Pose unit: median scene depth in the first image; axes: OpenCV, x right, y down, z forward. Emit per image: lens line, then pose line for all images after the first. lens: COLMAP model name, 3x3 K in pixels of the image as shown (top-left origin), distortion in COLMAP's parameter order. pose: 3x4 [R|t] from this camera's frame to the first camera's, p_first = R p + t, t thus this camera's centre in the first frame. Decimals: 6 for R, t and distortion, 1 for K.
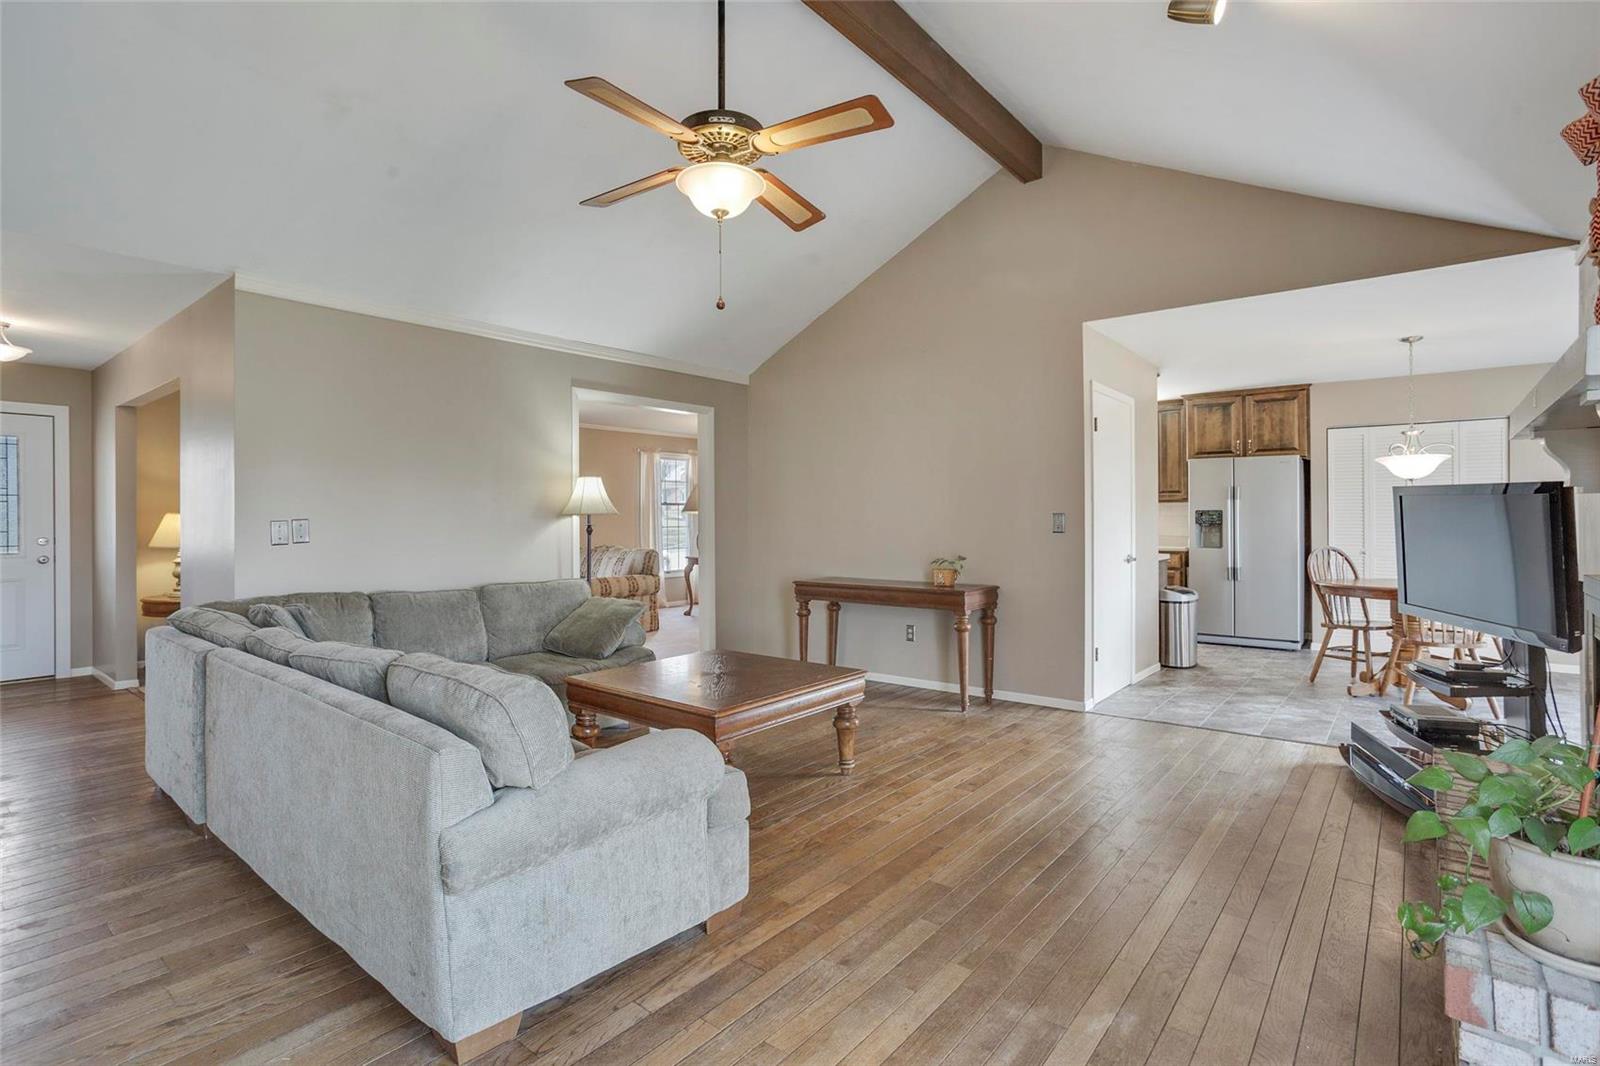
lens RADIAL K [[778.3, 0, 800.0], [0, 778.3, 533.0], [0, 0, 1]] dist [-0.029740, 0.001025]
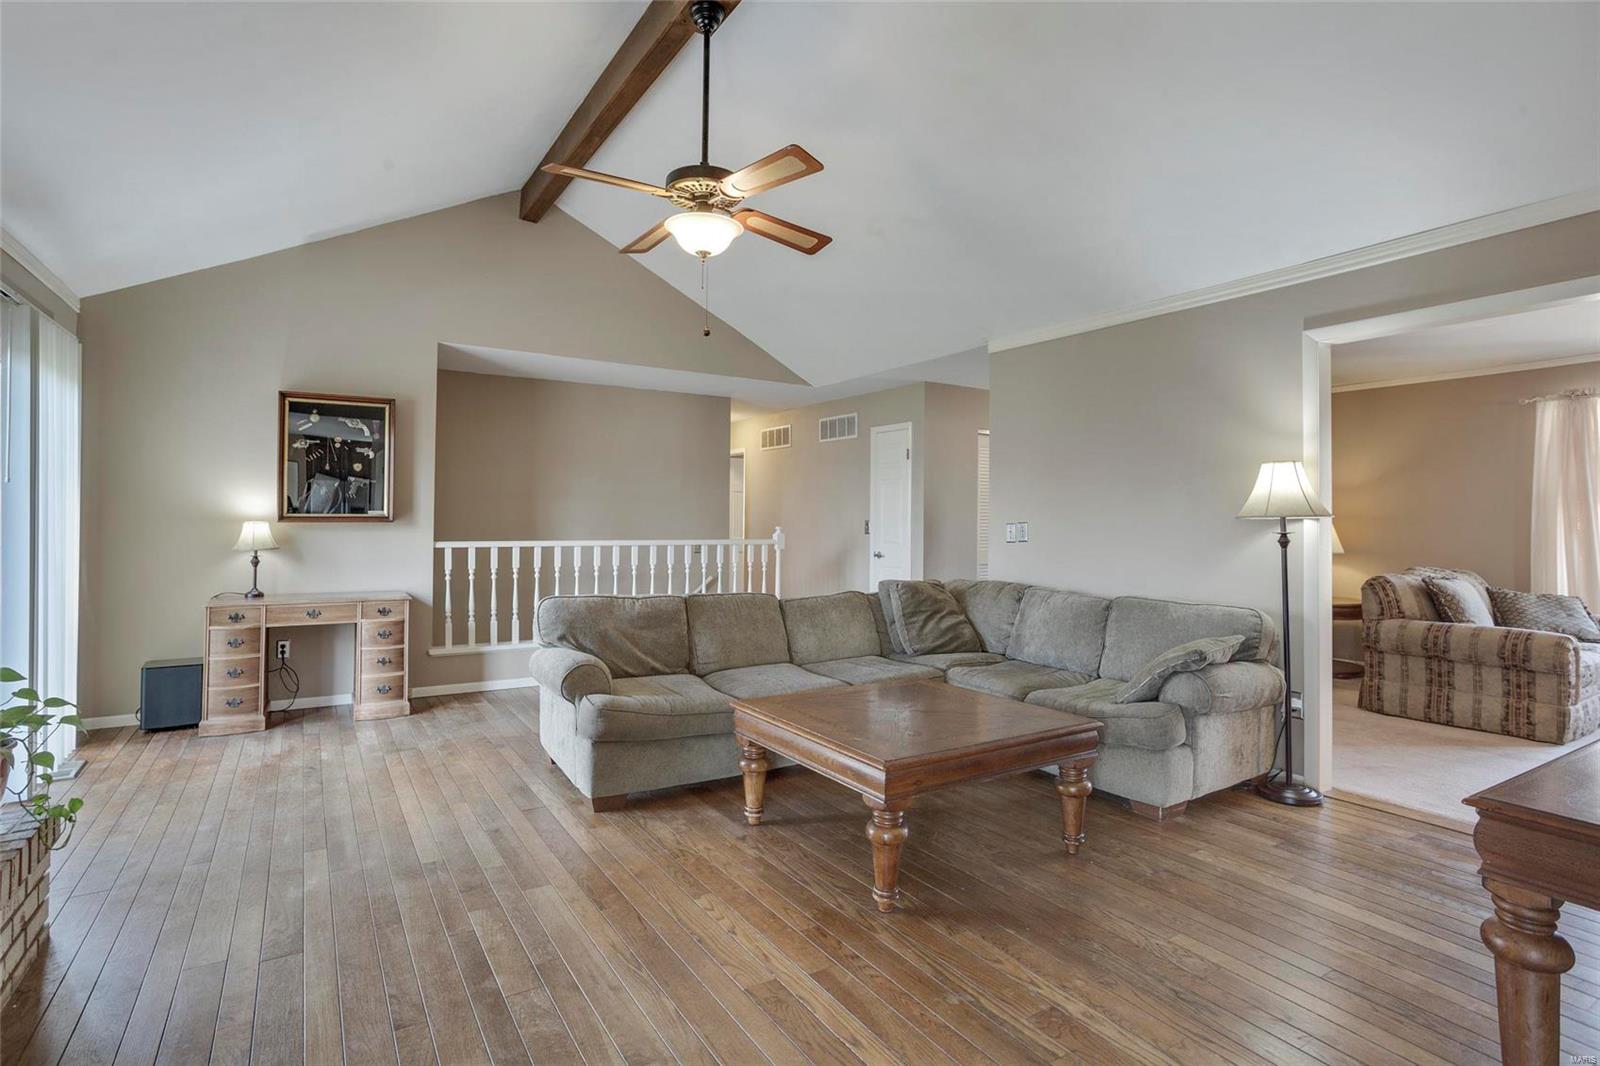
lens RADIAL K [[779.3, 0, 791.3], [0, 779.3, 536.9], [0, 0, 1]] dist [-0.049209, 0.026908]
pose [[-0.331288, 0.012186, -0.943451, 0.695398], [-0.014303, 0.999737, 0.017936, -0.018534], [0.943421, 0.019436, -0.331027, 1.120617]]
